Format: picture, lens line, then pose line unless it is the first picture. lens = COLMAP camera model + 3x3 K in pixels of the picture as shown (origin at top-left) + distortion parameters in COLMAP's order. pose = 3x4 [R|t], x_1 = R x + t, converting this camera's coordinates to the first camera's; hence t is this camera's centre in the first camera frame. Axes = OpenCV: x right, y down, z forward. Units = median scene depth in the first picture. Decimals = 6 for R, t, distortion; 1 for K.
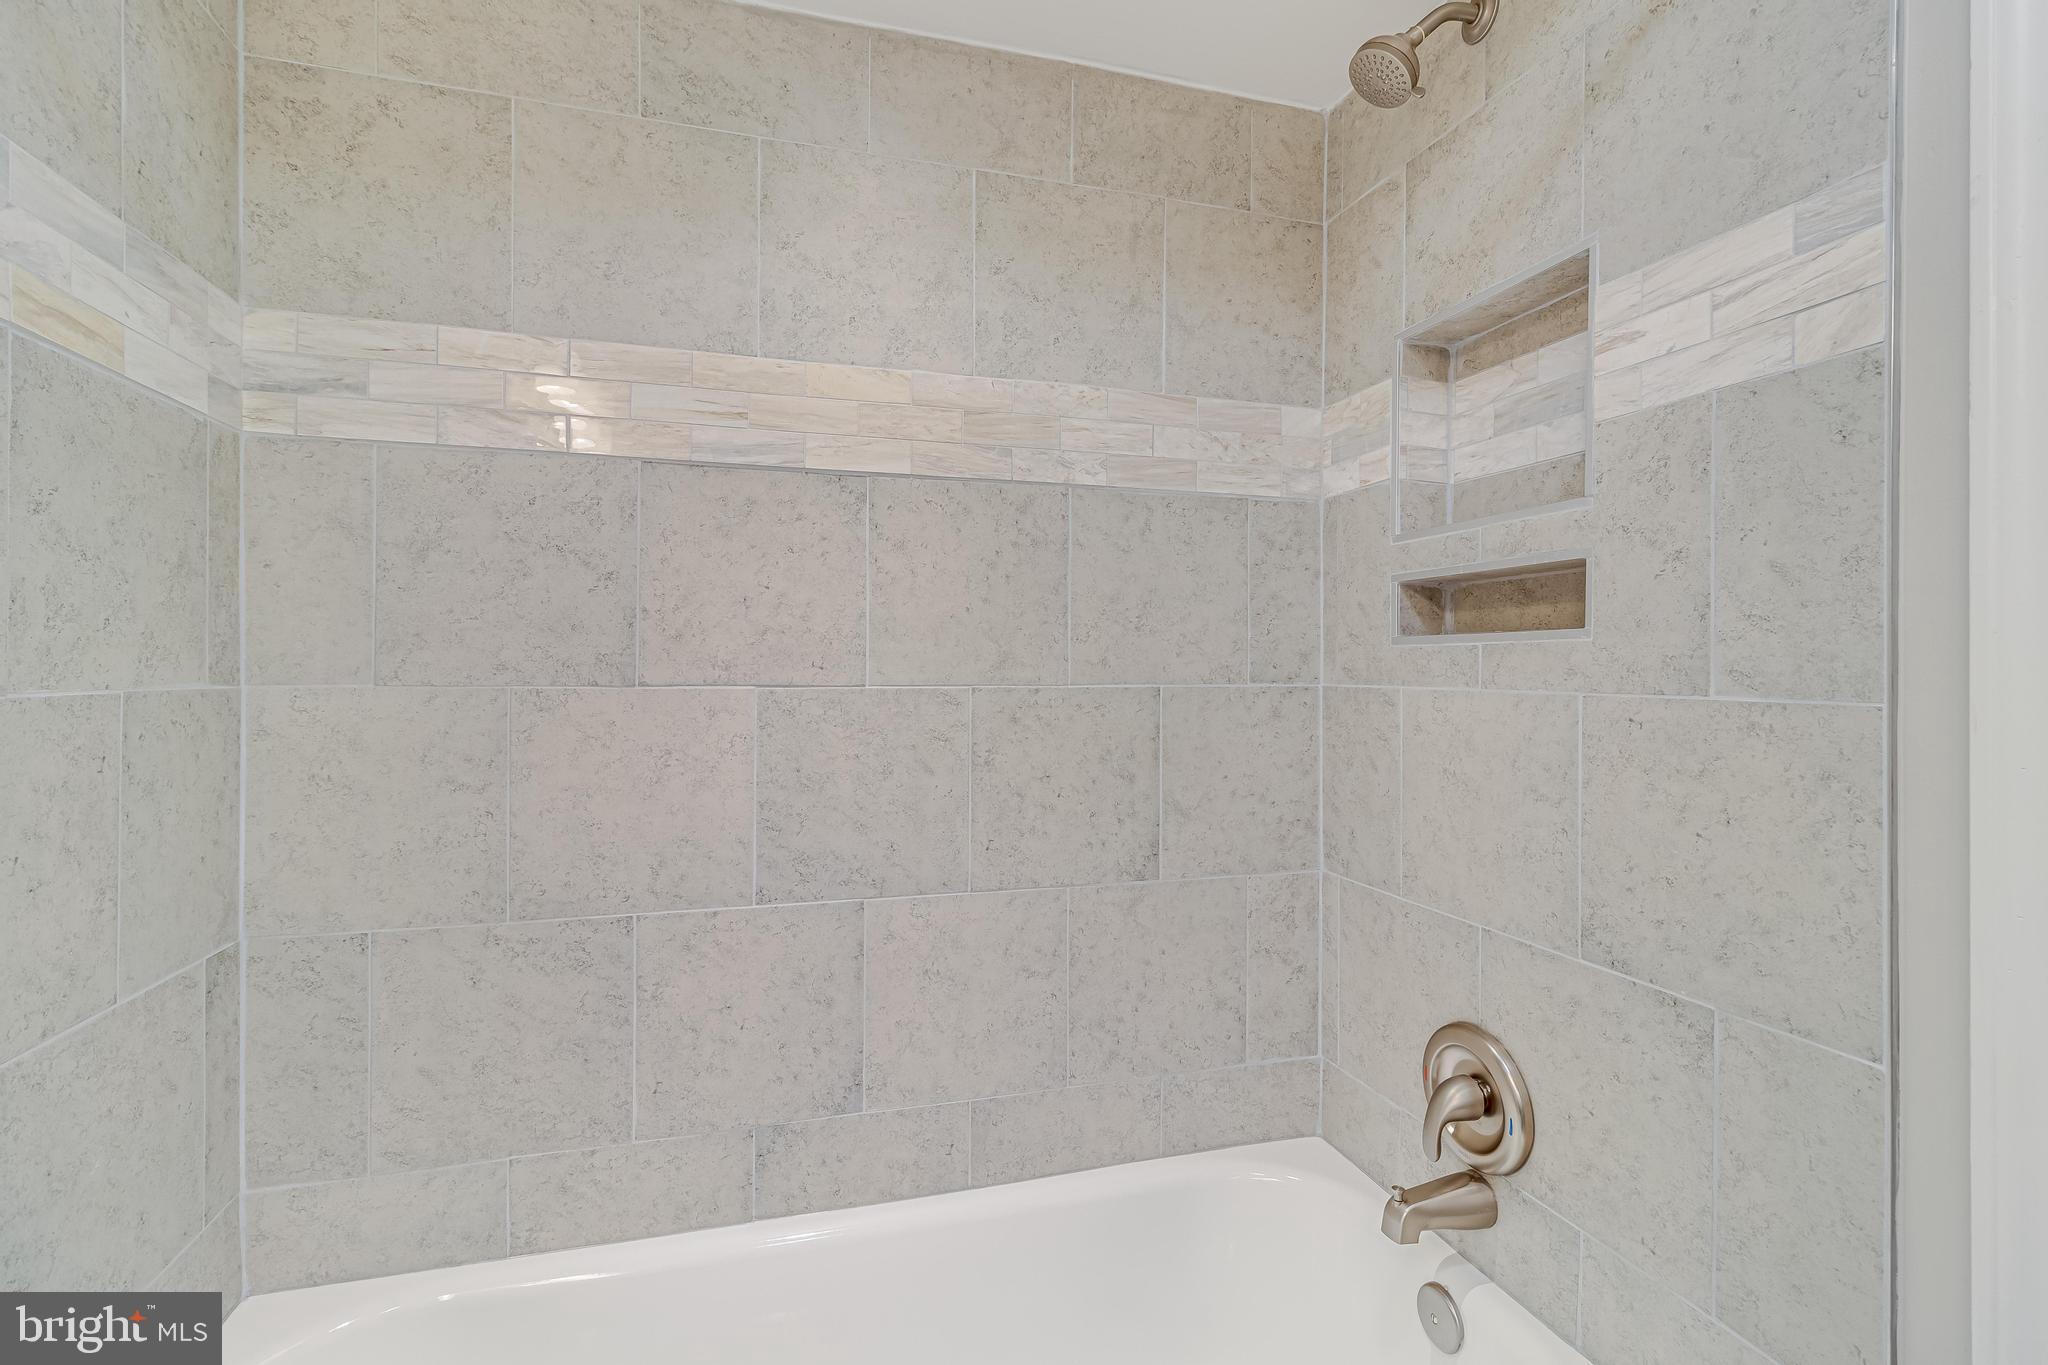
lens RADIAL K [[949.1, 0, 1031.8], [0, 949.1, 668.5], [0, 0, 1]] dist [0.002501, 0.000556]
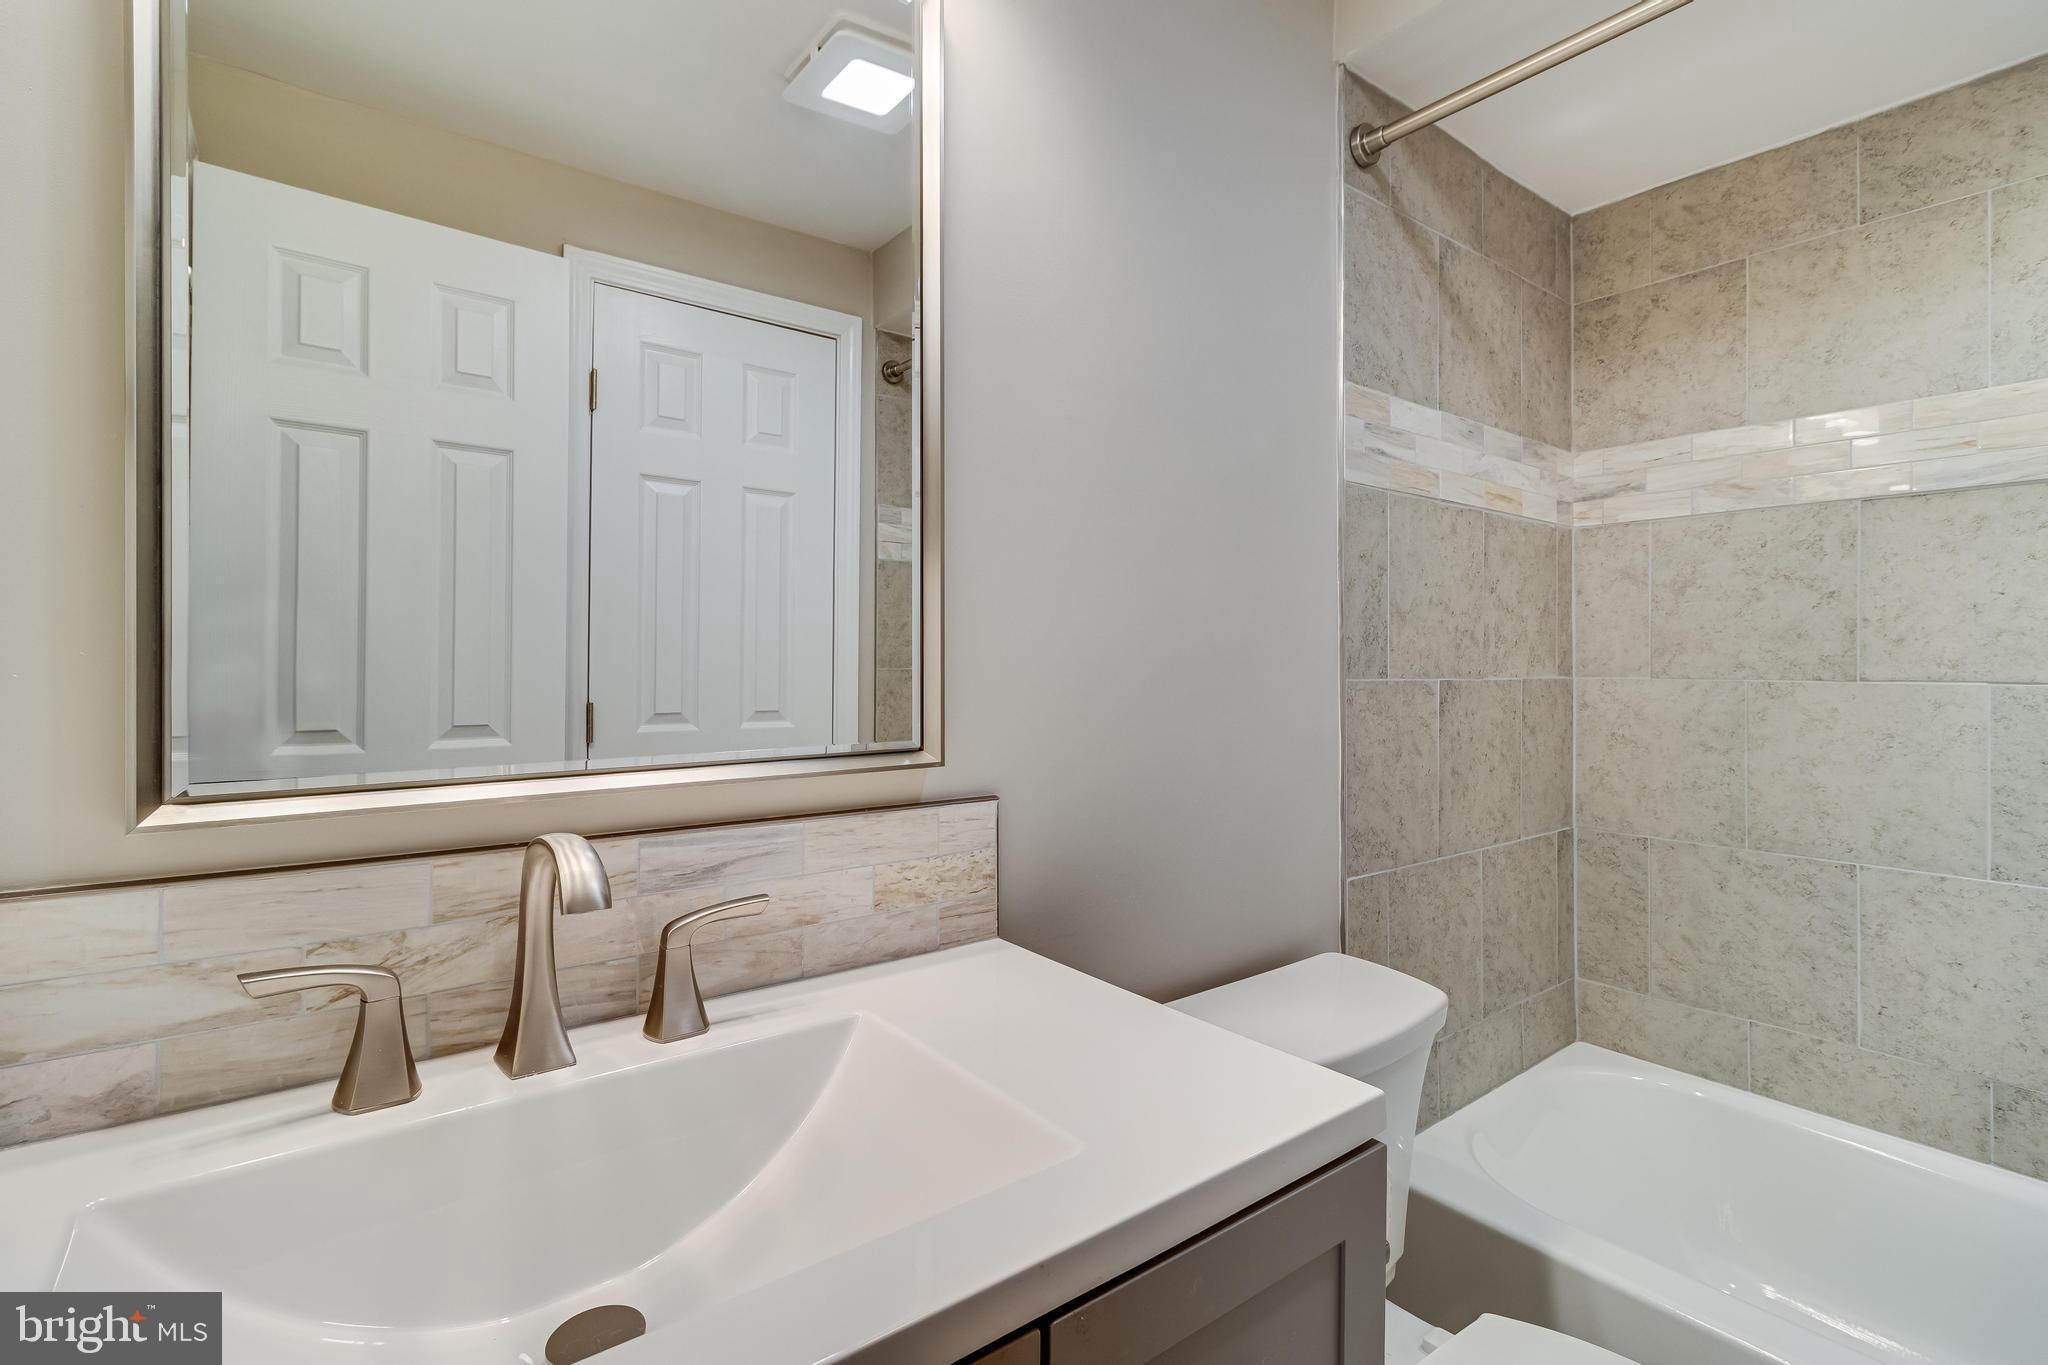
lens RADIAL K [[949.1, 0, 1019.4], [0, 949.1, 657.3], [0, 0, 1]] dist [0.002501, 0.000556]
pose [[0.364260, -0.009808, -0.931246, 0.341172], [-0.001619, 0.999936, -0.011165, 0.003120], [0.931296, 0.005574, 0.364220, -0.474142]]
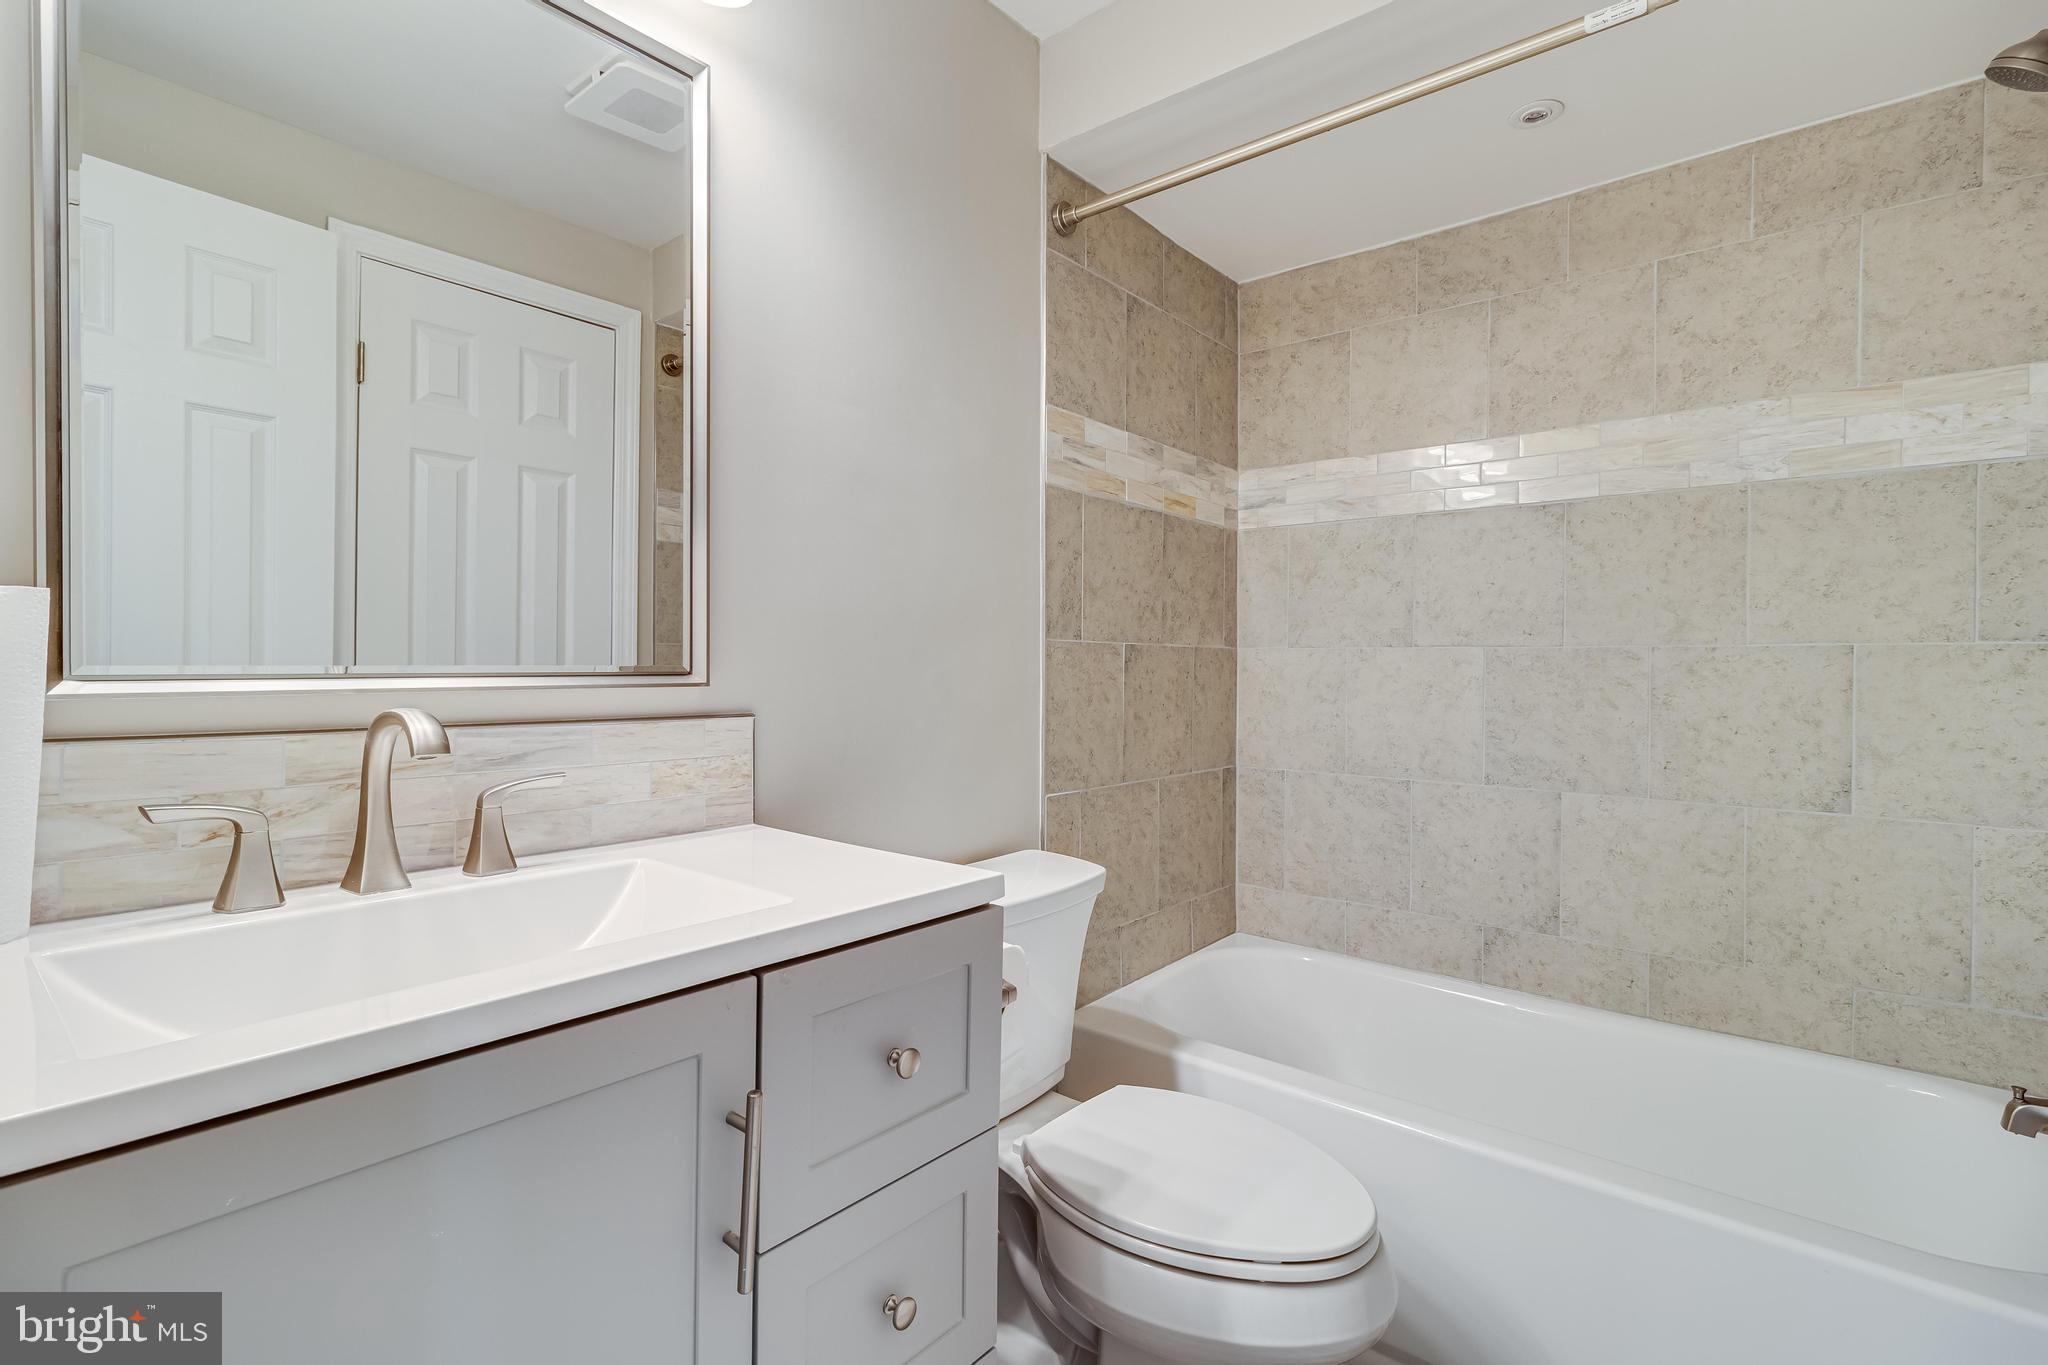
lens RADIAL K [[949.1, 0, 1028.2], [0, 949.1, 669.1], [0, 0, 1]] dist [0.002501, 0.000556]
pose [[0.562029, 0.002061, -0.827115, 0.602537], [-0.005340, 0.999985, -0.001137, 0.063035], [0.827101, 0.005056, 0.562031, -0.530617]]
